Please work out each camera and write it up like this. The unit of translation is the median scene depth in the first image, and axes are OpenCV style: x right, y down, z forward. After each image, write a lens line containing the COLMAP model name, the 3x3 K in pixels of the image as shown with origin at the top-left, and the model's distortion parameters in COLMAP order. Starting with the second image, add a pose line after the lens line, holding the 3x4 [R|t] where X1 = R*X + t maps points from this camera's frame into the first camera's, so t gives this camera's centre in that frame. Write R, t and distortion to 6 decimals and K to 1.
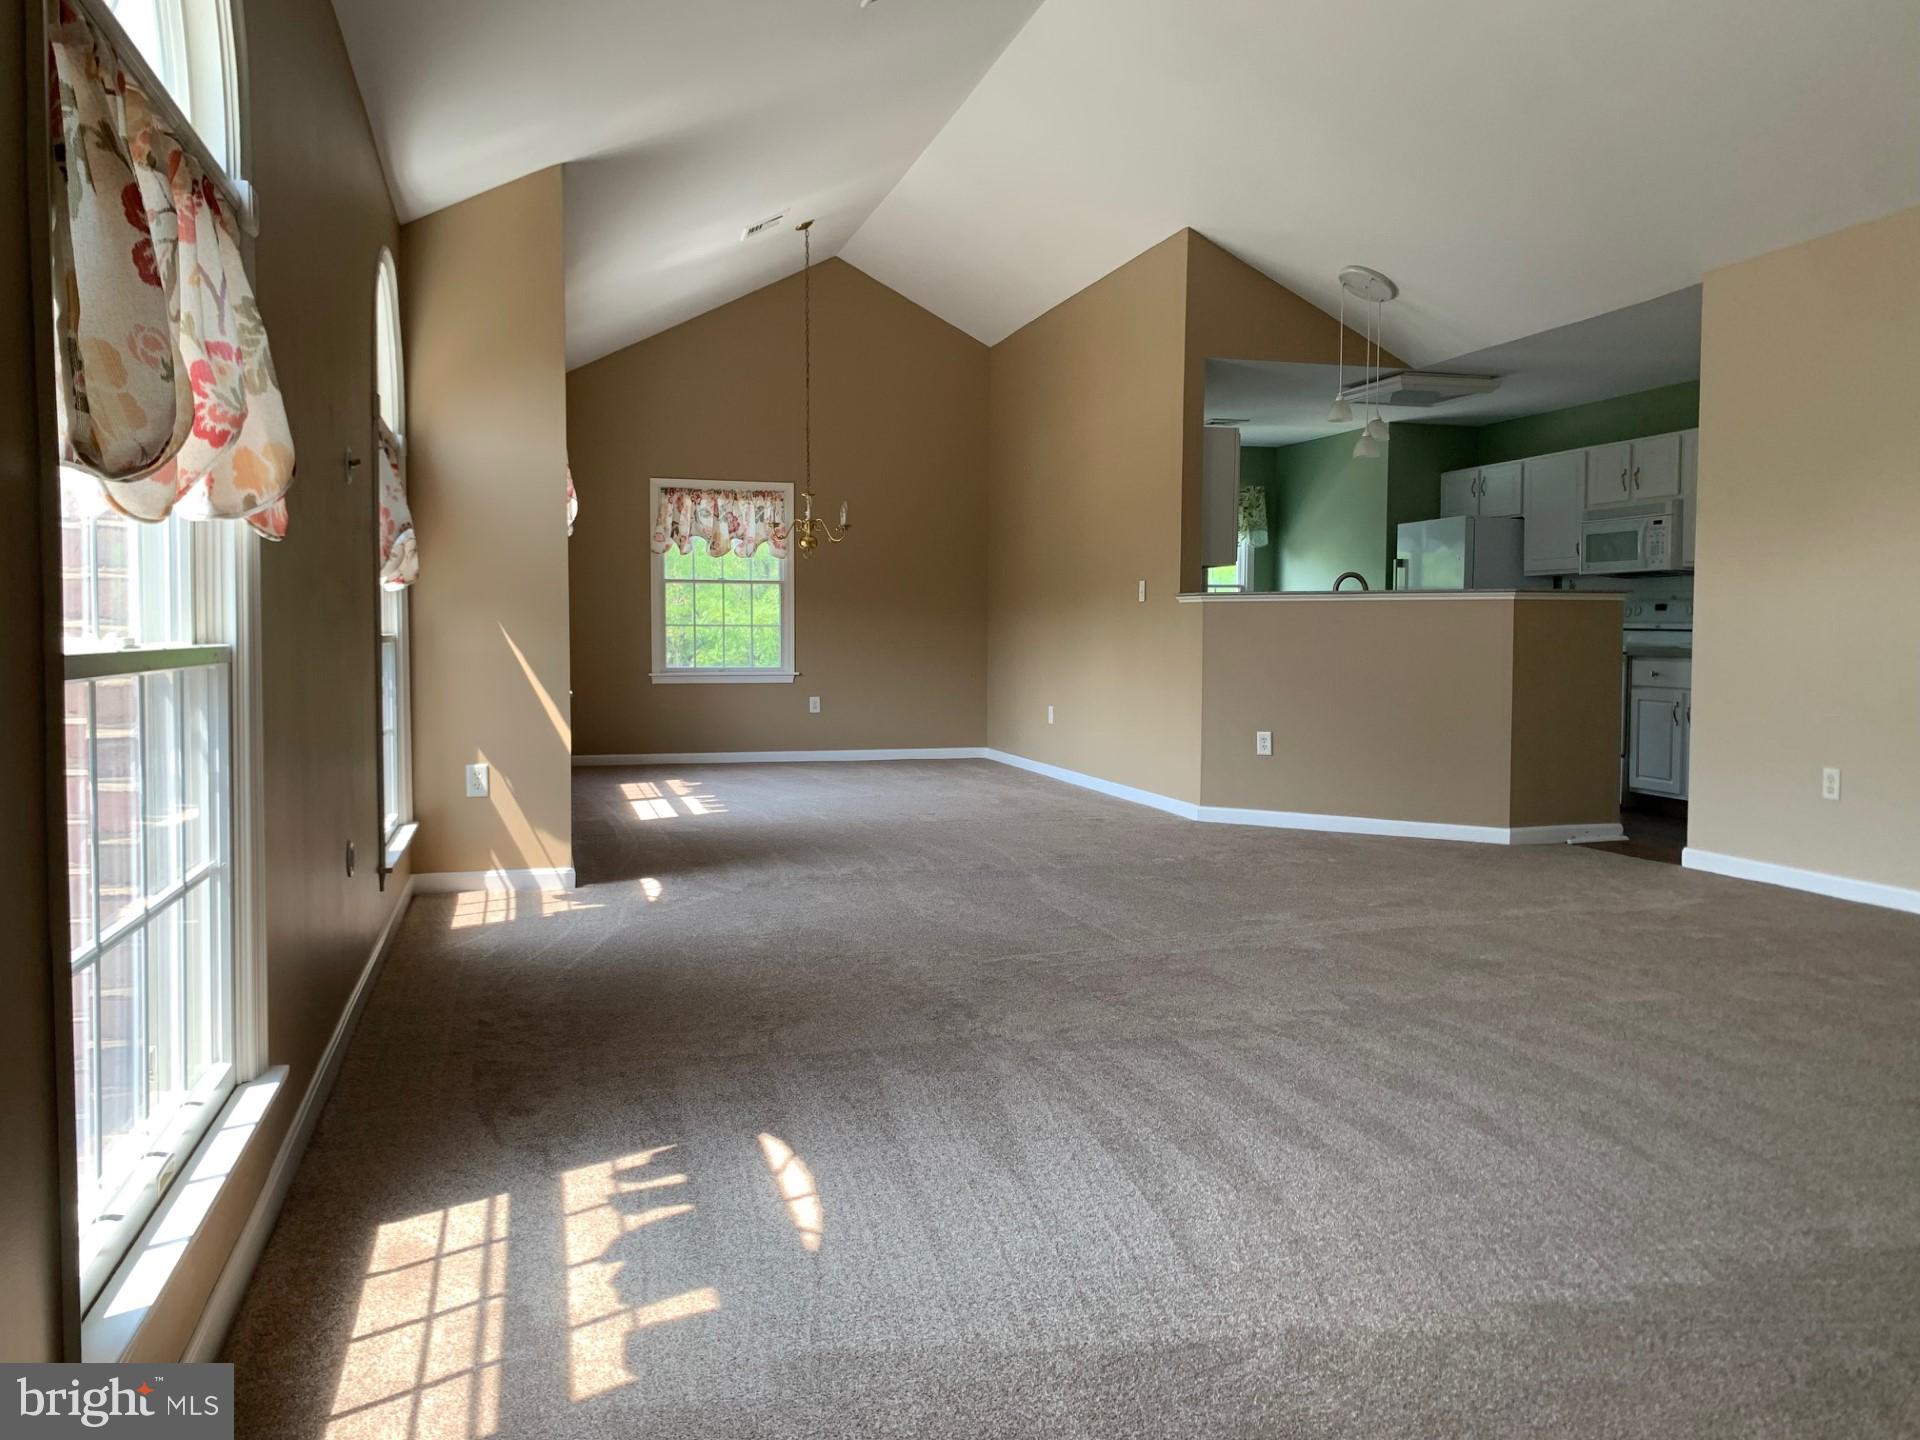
lens RADIAL K [[1477.5, 0, 960.0], [0, 1477.5, 720.0], [0, 0, 1]] dist [0.033722, -0.032777]
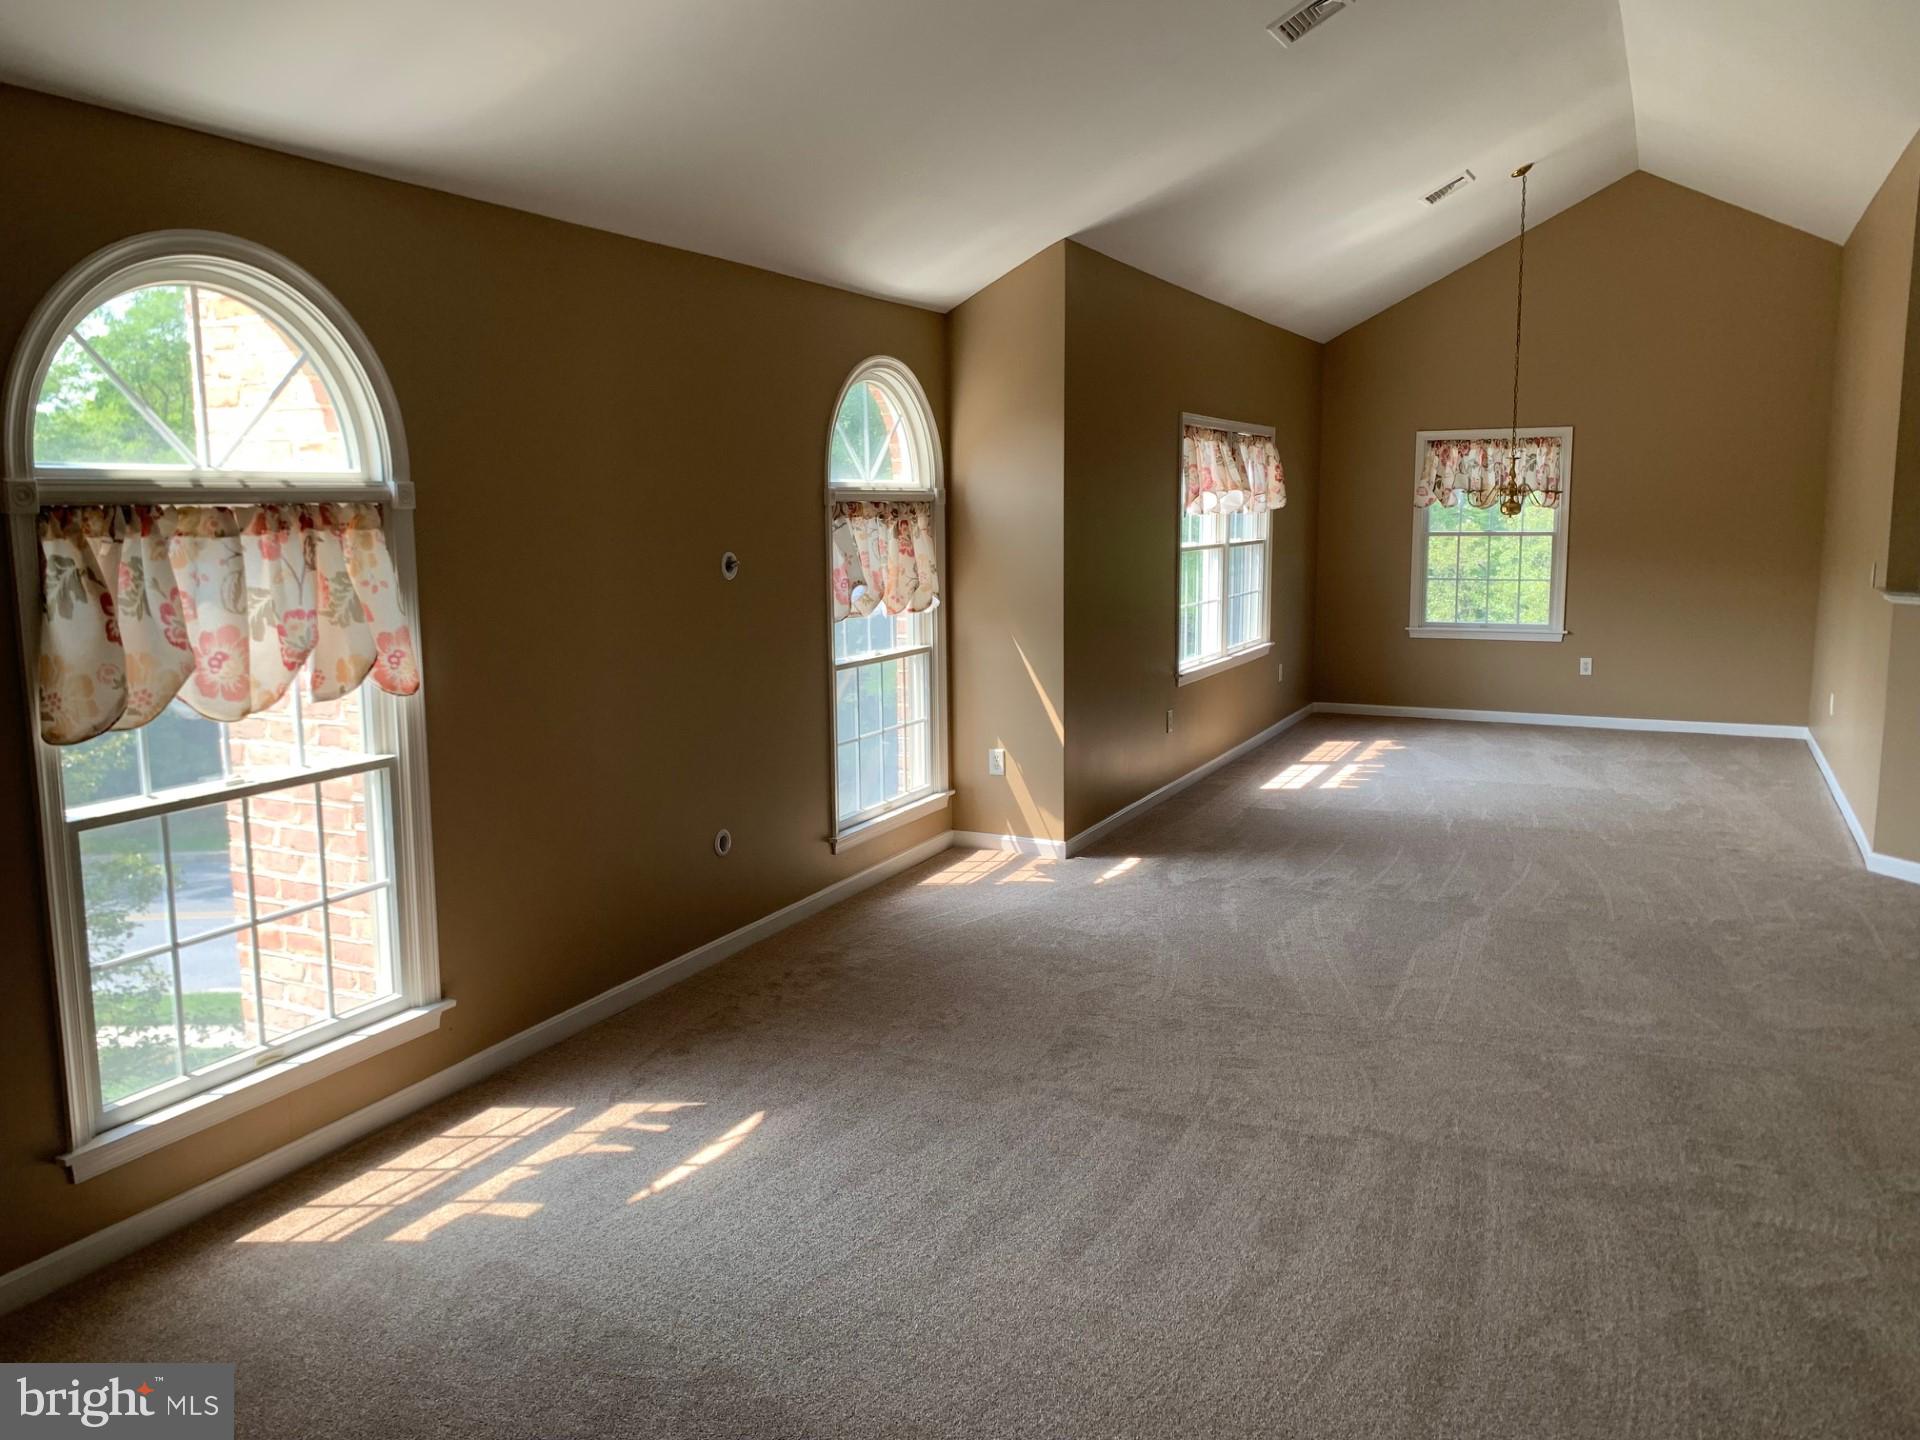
lens RADIAL K [[1486.6, 0, 960.0], [0, 1486.6, 720.0], [0, 0, 1]] dist [0.084911, -0.178189]
pose [[0.747665, 0.089131, -0.658068, 0.798913], [-0.031054, 0.994560, 0.099425, -0.200993], [0.663350, -0.053900, 0.746366, 0.107472]]
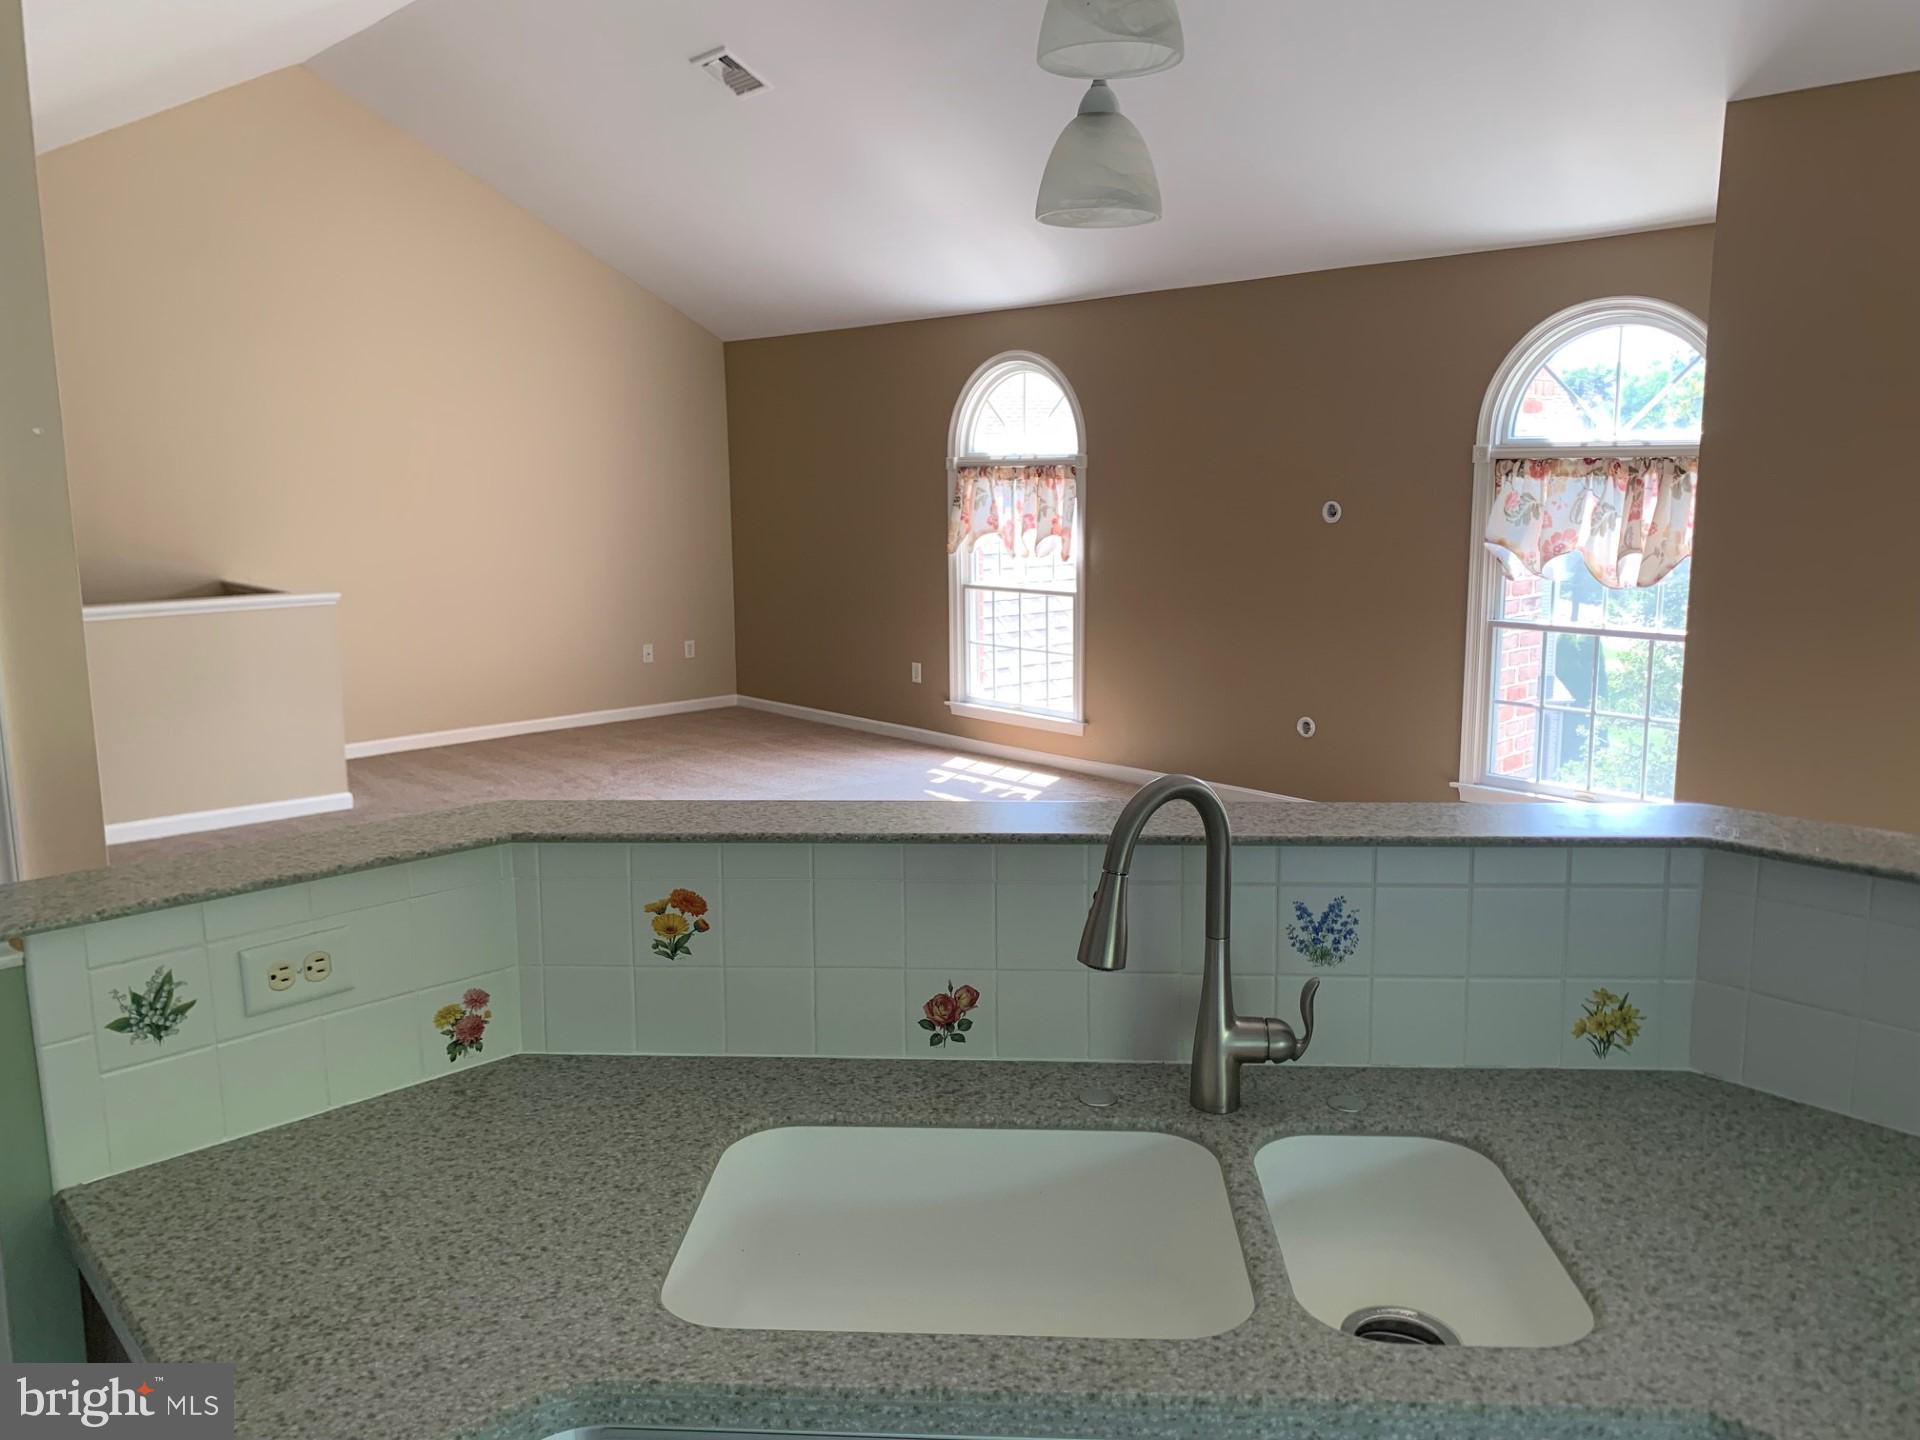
lens RADIAL K [[1477.5, 0, 960.0], [0, 1477.5, 720.0], [0, 0, 1]] dist [0.033722, -0.032777]
pose [[-0.895129, 0.082107, -0.438180, 0.899273], [-0.018259, 0.975316, 0.220057, -0.358002], [0.445433, 0.204980, -0.871535, 2.746973]]
